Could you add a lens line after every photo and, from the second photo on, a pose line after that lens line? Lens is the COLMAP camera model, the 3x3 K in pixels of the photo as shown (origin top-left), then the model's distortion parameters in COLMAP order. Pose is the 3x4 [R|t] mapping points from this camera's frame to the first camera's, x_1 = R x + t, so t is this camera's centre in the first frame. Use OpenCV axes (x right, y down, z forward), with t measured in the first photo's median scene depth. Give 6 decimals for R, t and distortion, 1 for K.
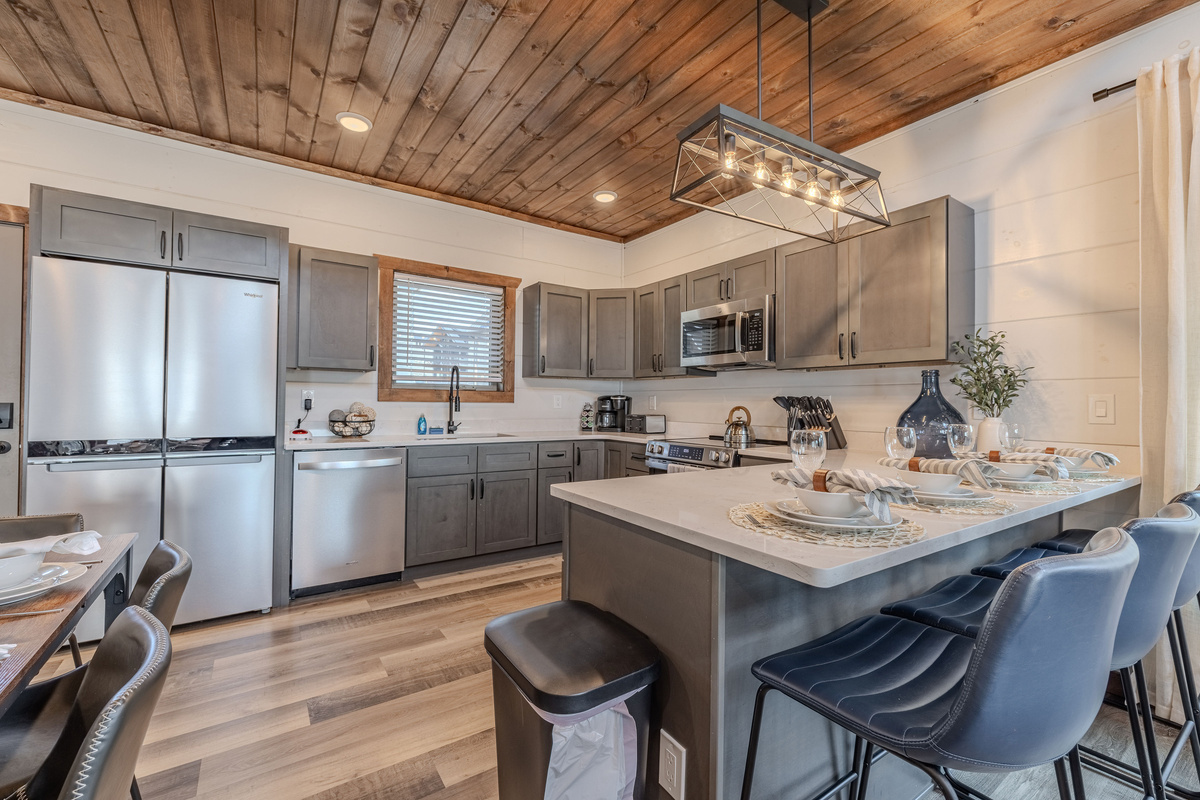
lens RADIAL K [[506.5, 0, 599.8], [0, 506.5, 400.6], [0, 0, 1]] dist [-0.001745, 0.000764]
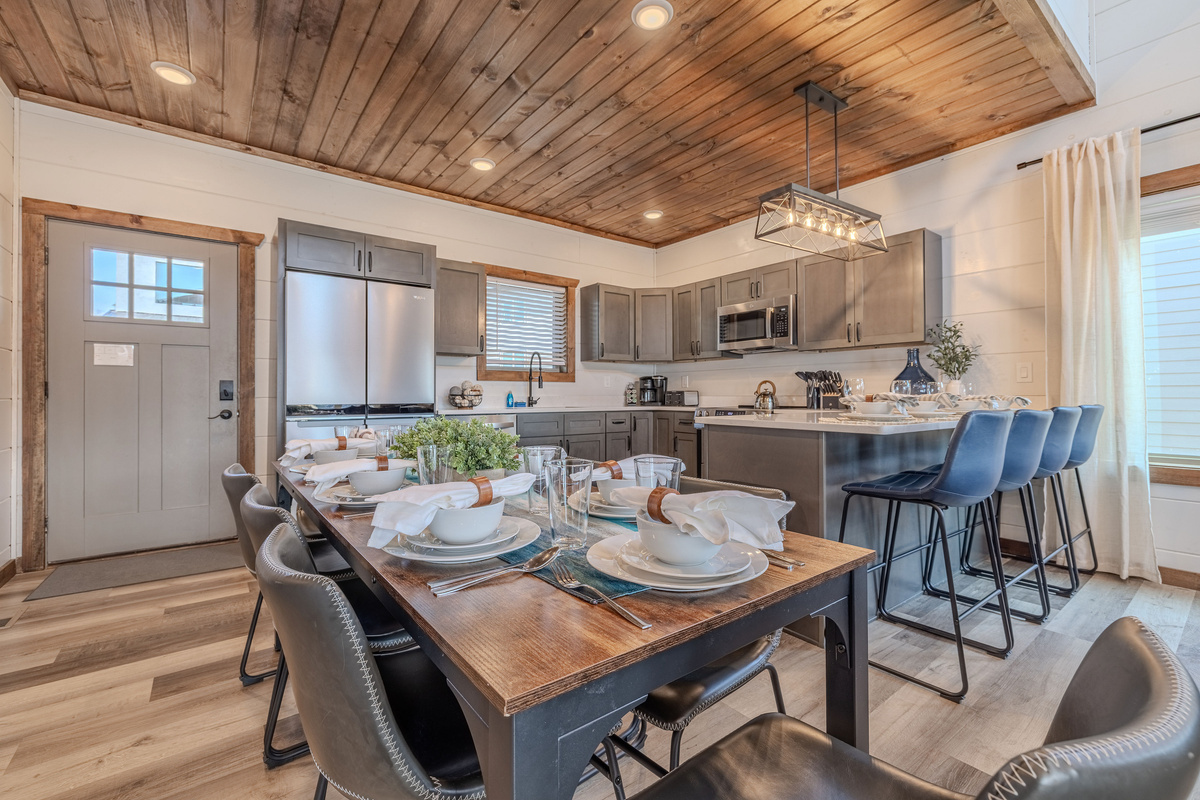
lens RADIAL K [[506.5, 0, 600.6], [0, 506.5, 395.5], [0, 0, 1]] dist [-0.001745, 0.000764]
pose [[0.998750, -0.012774, 0.048318, -0.255164], [0.012476, 0.999901, 0.006475, 0.043857], [-0.048396, -0.005864, 0.998811, -0.329866]]
